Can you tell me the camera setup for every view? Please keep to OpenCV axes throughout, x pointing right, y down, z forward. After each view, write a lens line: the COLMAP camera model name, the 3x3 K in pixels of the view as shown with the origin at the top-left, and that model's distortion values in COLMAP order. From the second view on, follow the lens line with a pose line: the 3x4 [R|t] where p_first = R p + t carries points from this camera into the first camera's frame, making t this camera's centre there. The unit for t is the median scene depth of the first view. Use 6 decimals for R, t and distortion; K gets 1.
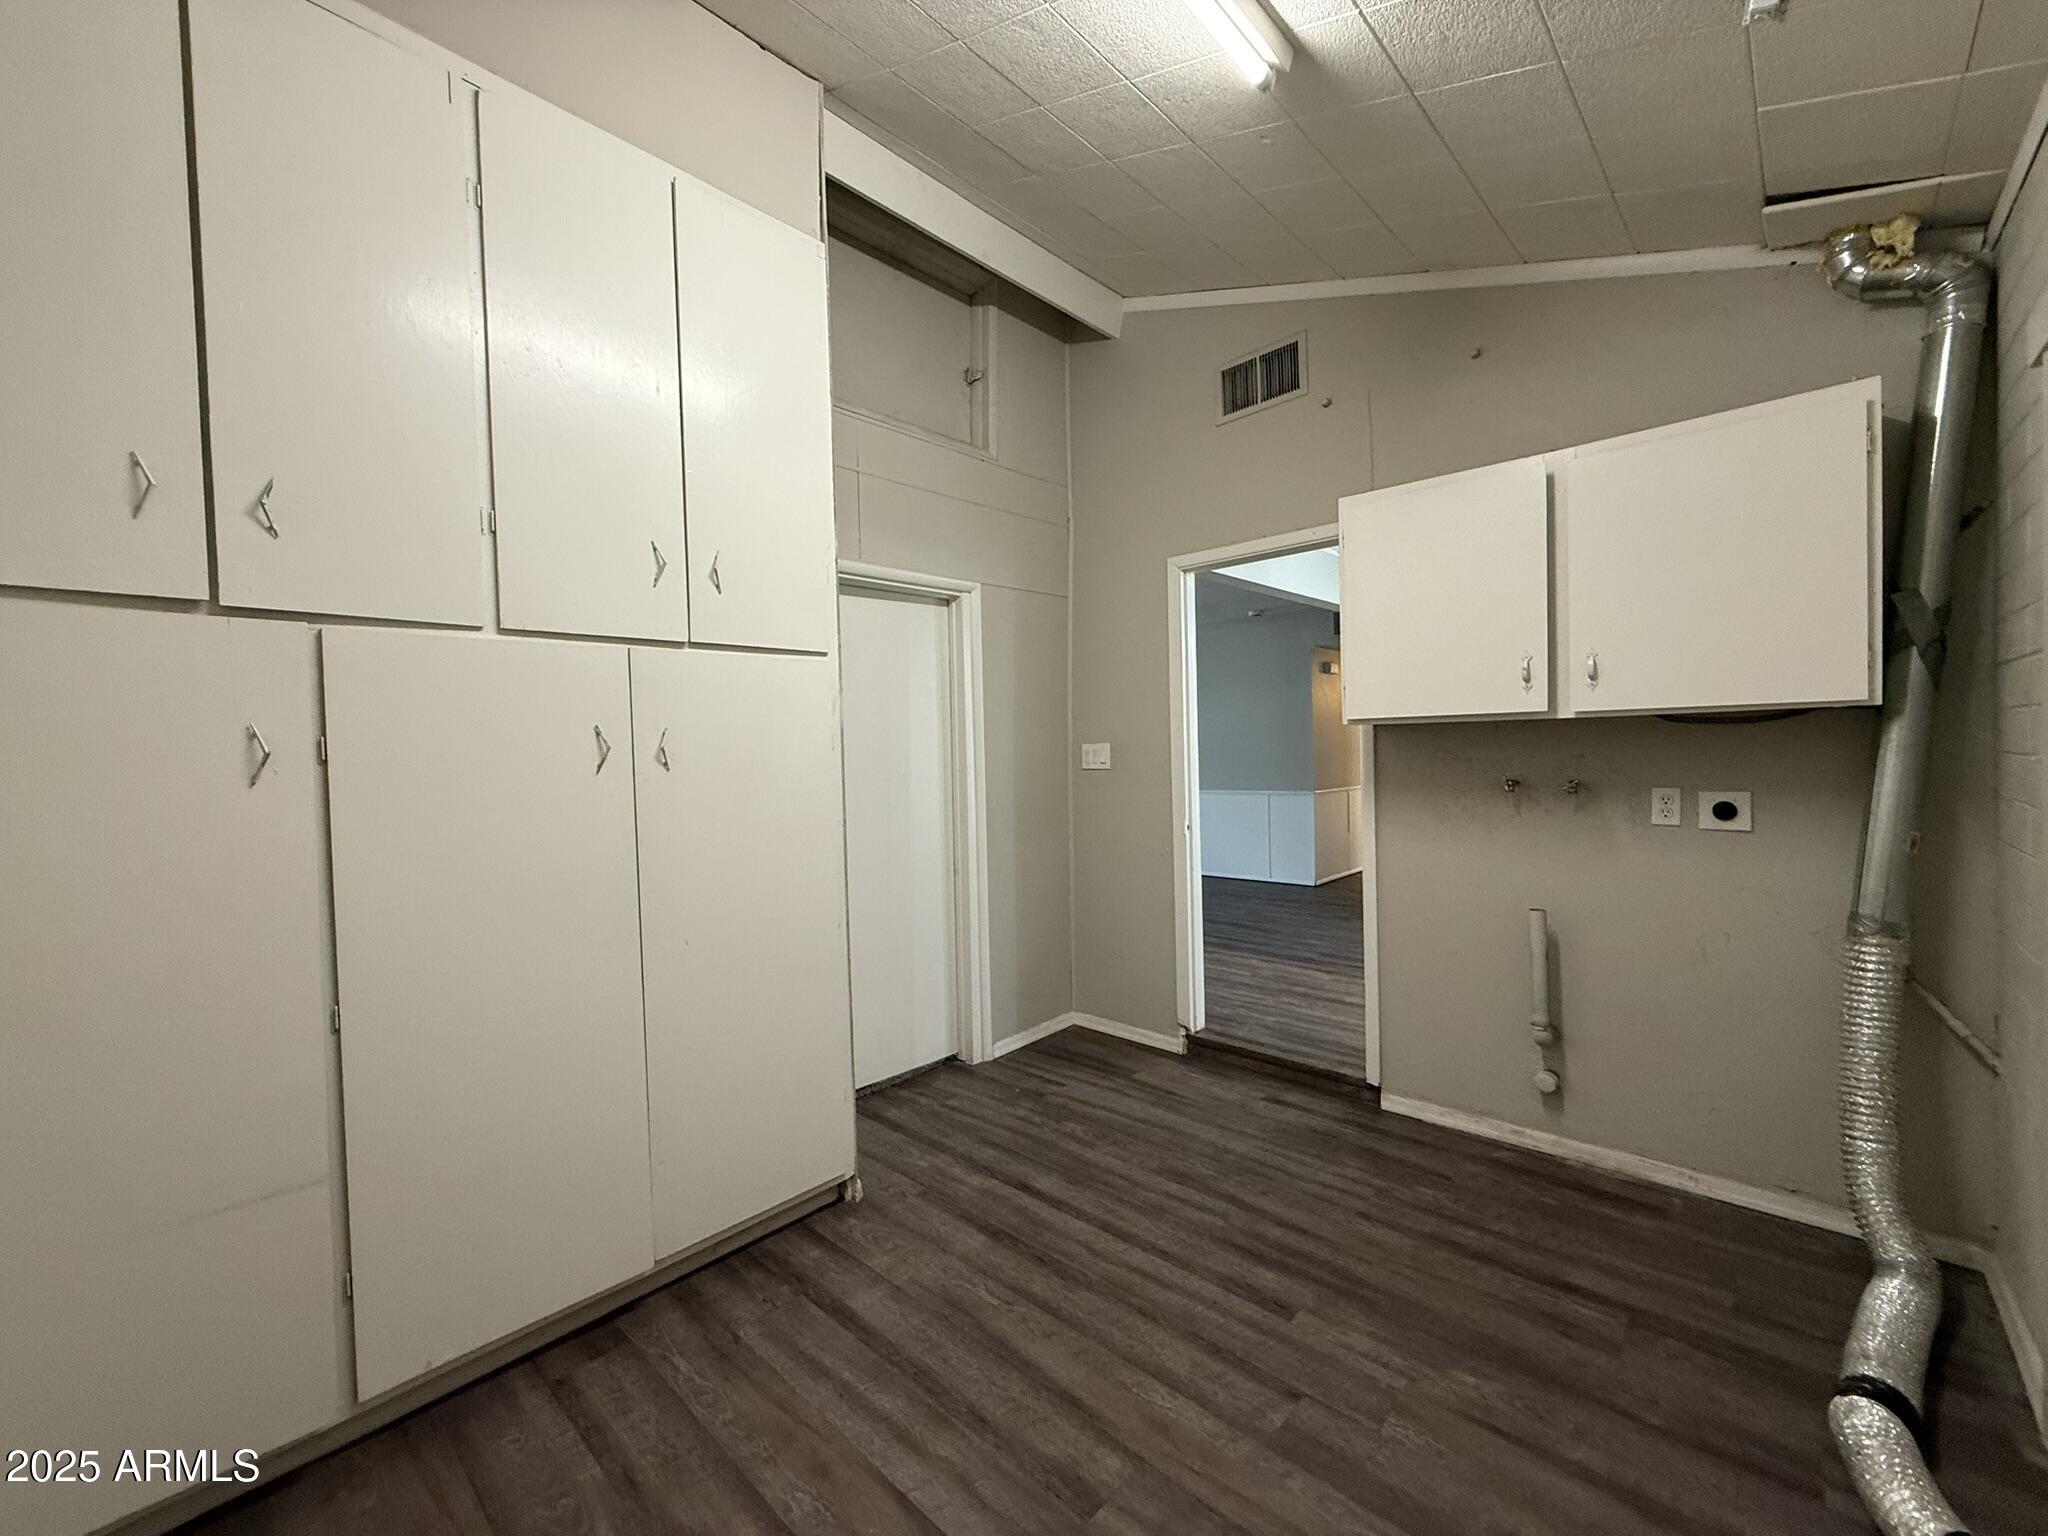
lens RADIAL K [[819.4, 0, 1021.1], [0, 819.4, 765.0], [0, 0, 1]] dist [0.000347, 0.000187]
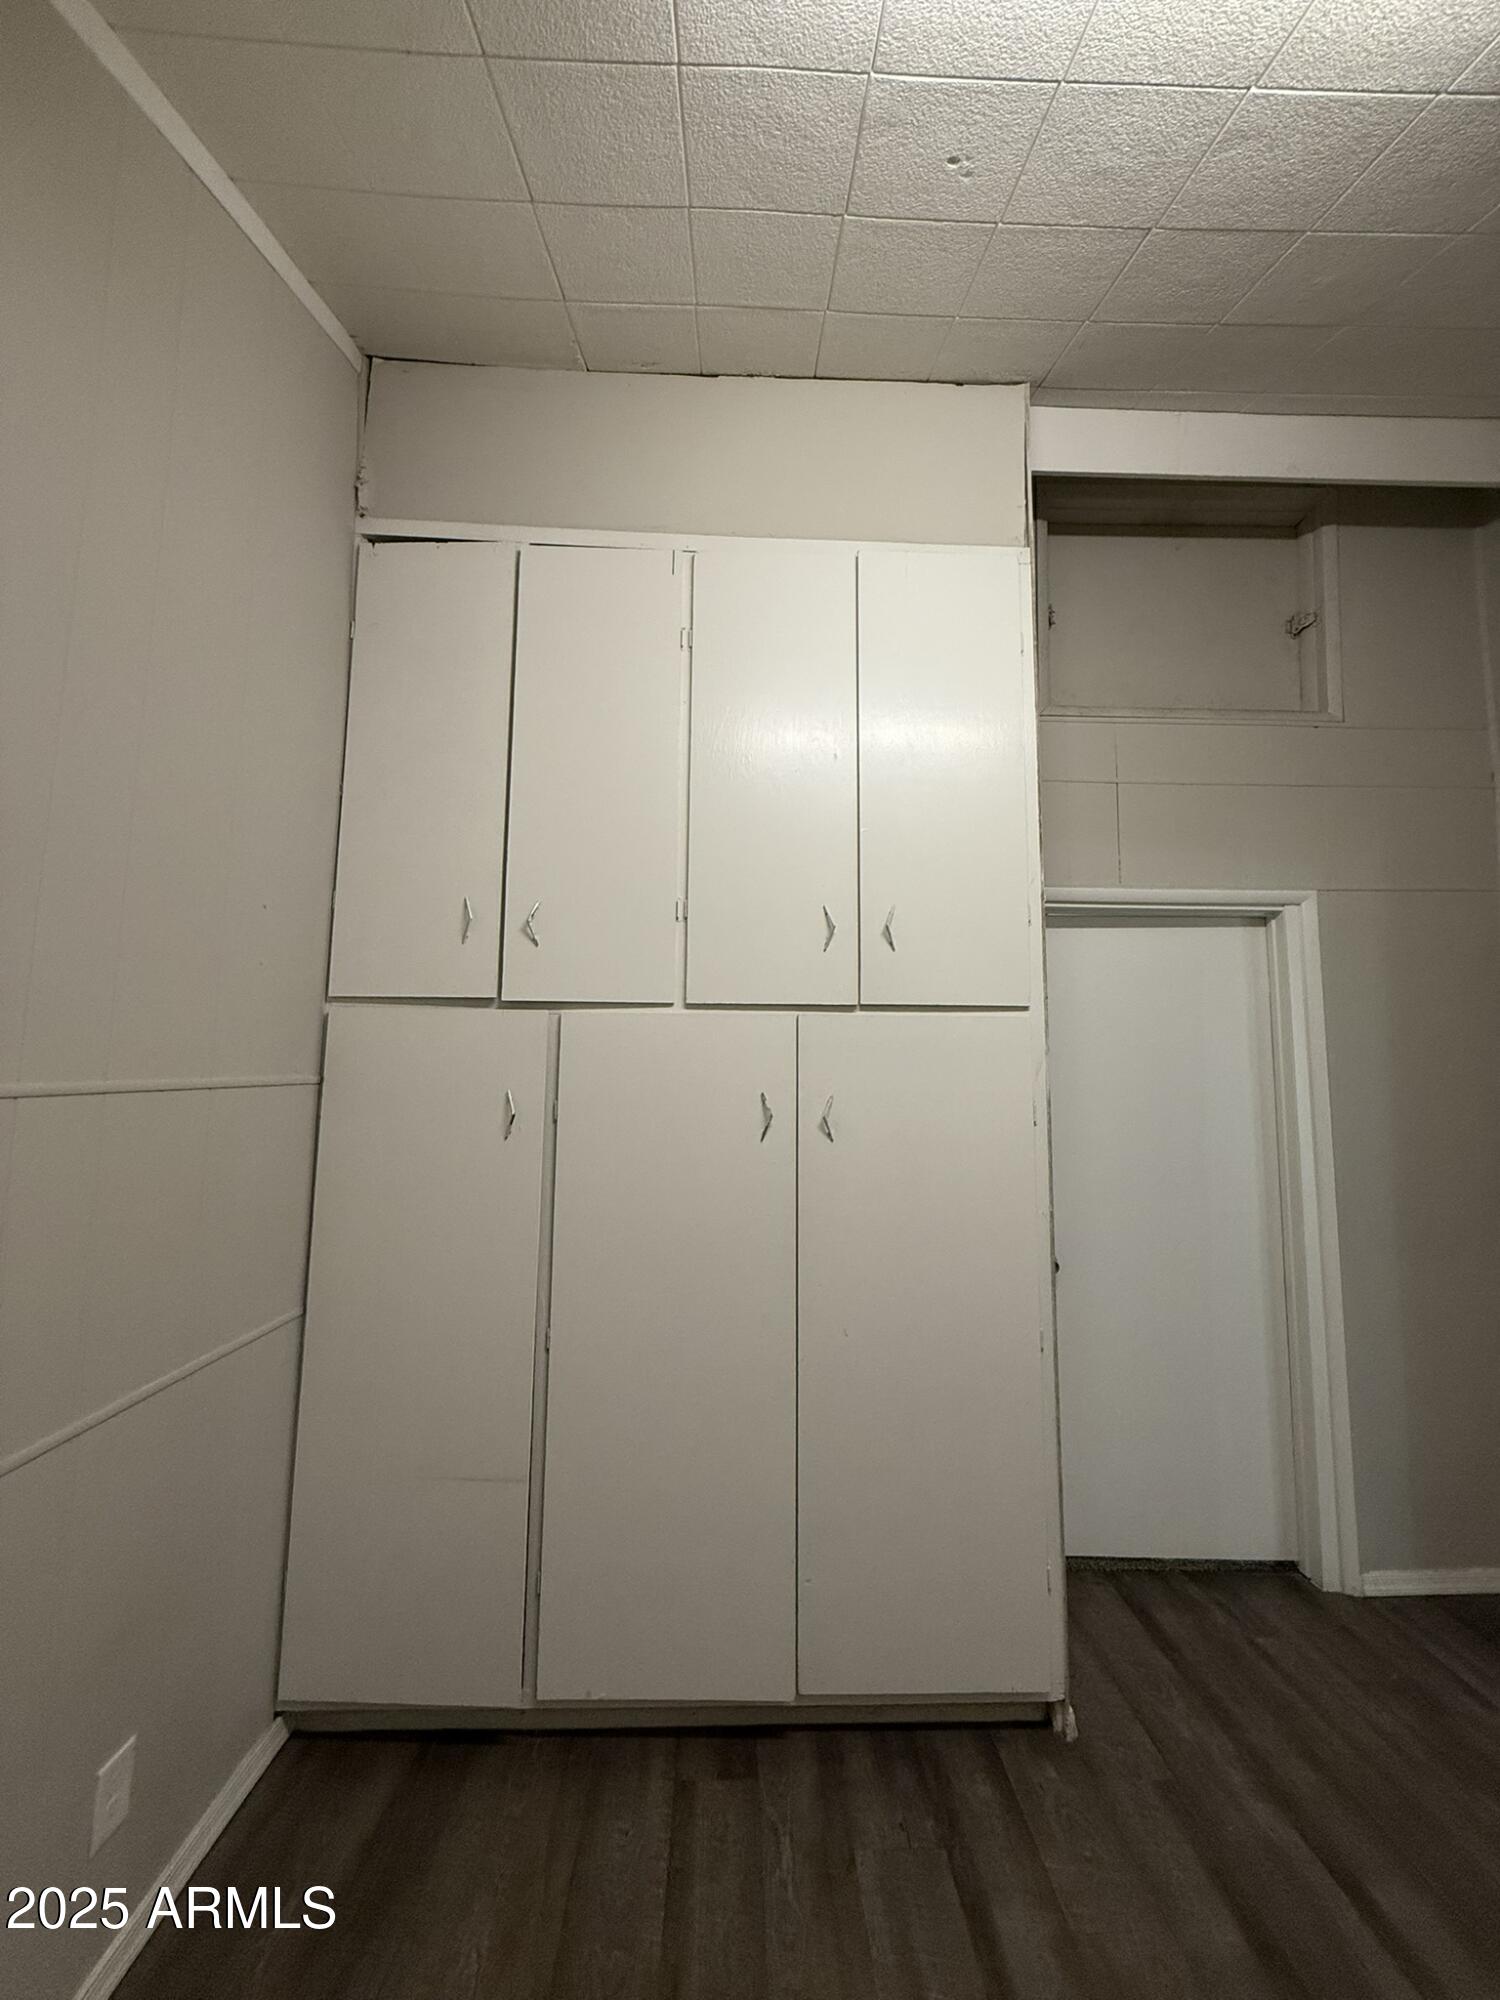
lens RADIAL K [[800.2, 0, 749.3], [0, 800.2, 993.8], [0, 0, 1]] dist [0.000347, 0.000187]
pose [[0.703599, -0.041132, -0.709406, 0.157583], [-0.041024, 0.994307, -0.098338, -0.064119], [0.709412, 0.098293, 0.697906, 0.252612]]
